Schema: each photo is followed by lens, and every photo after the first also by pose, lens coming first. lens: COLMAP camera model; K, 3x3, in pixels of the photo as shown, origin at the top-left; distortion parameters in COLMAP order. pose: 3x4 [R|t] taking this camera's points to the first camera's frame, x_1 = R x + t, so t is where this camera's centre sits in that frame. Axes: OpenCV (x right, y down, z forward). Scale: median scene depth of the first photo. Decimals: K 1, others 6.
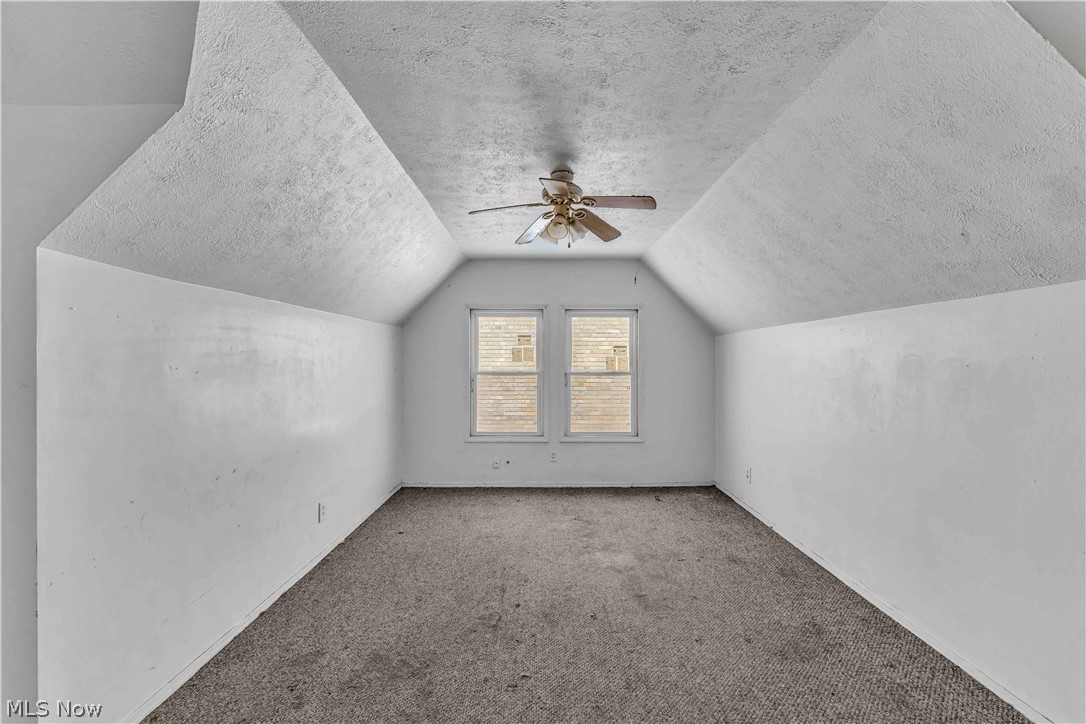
lens RADIAL K [[477.3, 0, 543.0], [0, 477.3, 362.0], [0, 0, 1]] dist [0.017514, -0.000018]
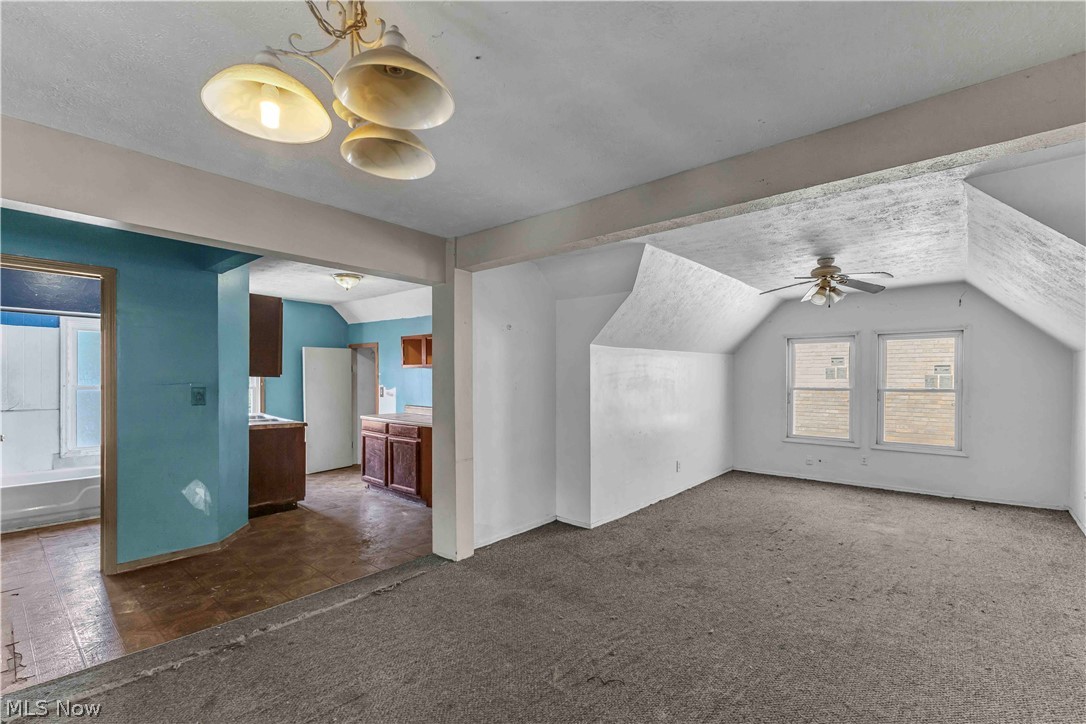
lens RADIAL K [[472.4, 0, 545.9], [0, 472.4, 381.5], [0, 0, 1]] dist [-0.000111, -0.000158]
pose [[0.759064, 0.005591, -0.650993, 0.187809], [0.001712, 0.999943, 0.010584, -0.010118], [0.651014, -0.009149, 0.759010, -0.399324]]
